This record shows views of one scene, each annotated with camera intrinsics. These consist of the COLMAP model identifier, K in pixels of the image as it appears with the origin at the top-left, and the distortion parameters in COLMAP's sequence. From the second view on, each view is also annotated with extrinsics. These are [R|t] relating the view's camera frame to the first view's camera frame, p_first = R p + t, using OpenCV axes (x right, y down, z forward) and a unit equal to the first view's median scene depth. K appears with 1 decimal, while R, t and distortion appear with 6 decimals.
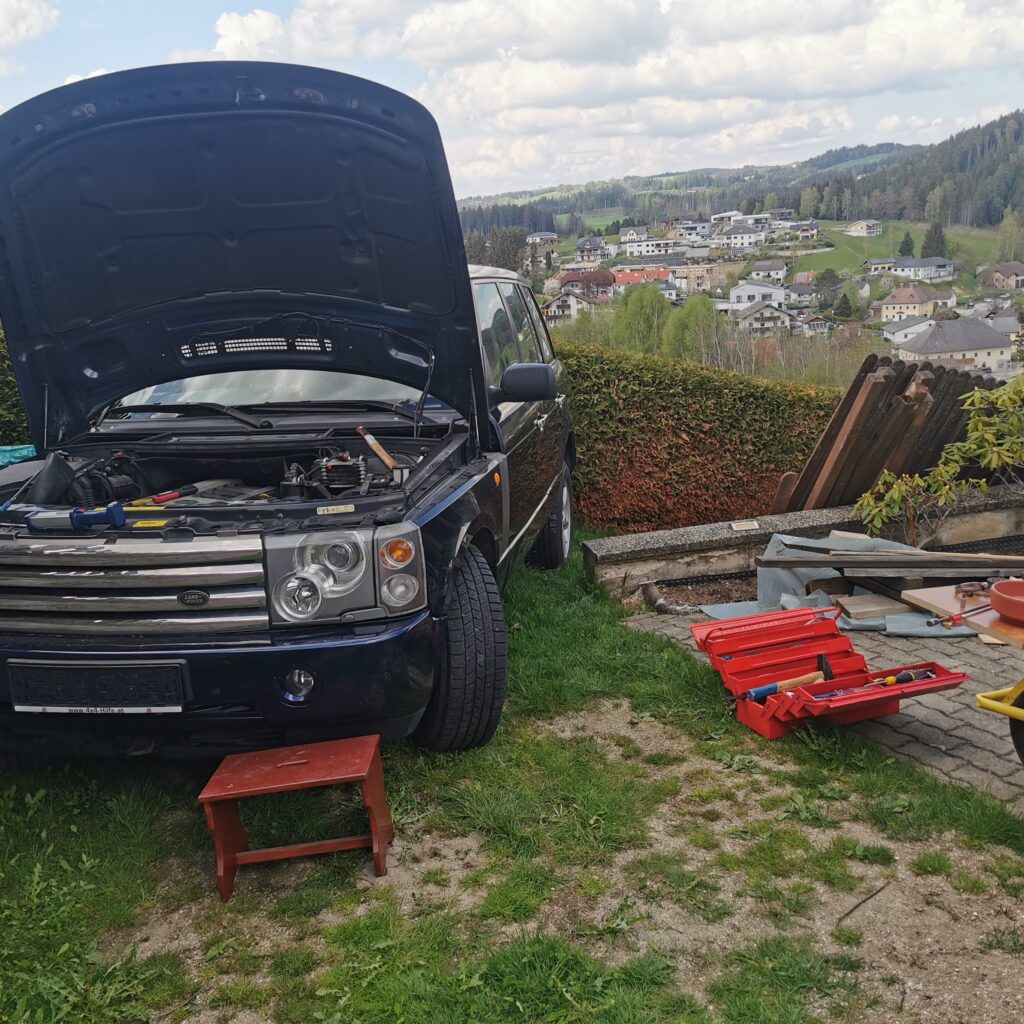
lens RADIAL K [[1145.6, 0, 518.4], [0, 1145.6, 511.4], [0, 0, 1]] dist [0.048515, 0.000000]
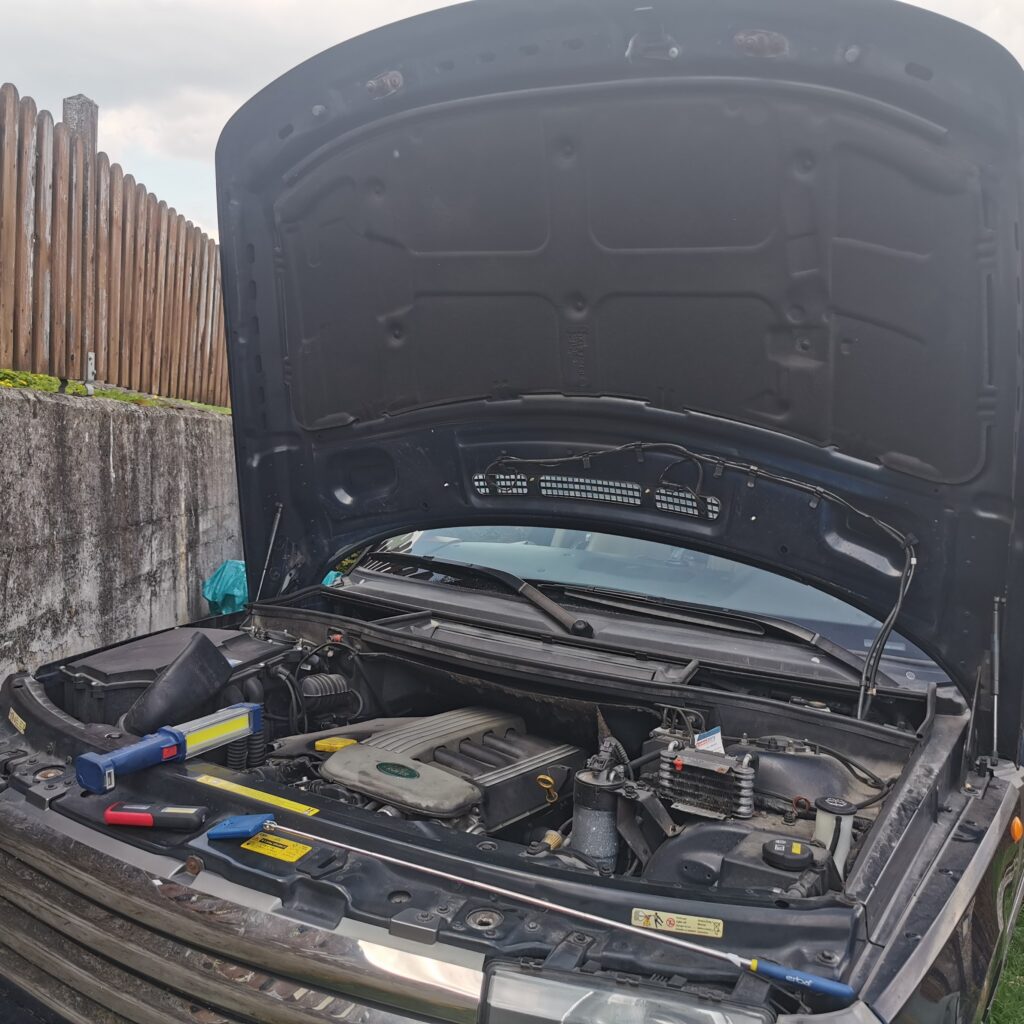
lens RADIAL K [[1145.6, 0, 515.1], [0, 1145.6, 513.2], [0, 0, 1]] dist [0.048515, 0.000000]
pose [[0.940101, 0.144015, -0.308982, -0.084662], [-0.179917, 0.979474, -0.090882, -0.075532], [0.289552, 0.141030, 0.946716, 0.452770]]
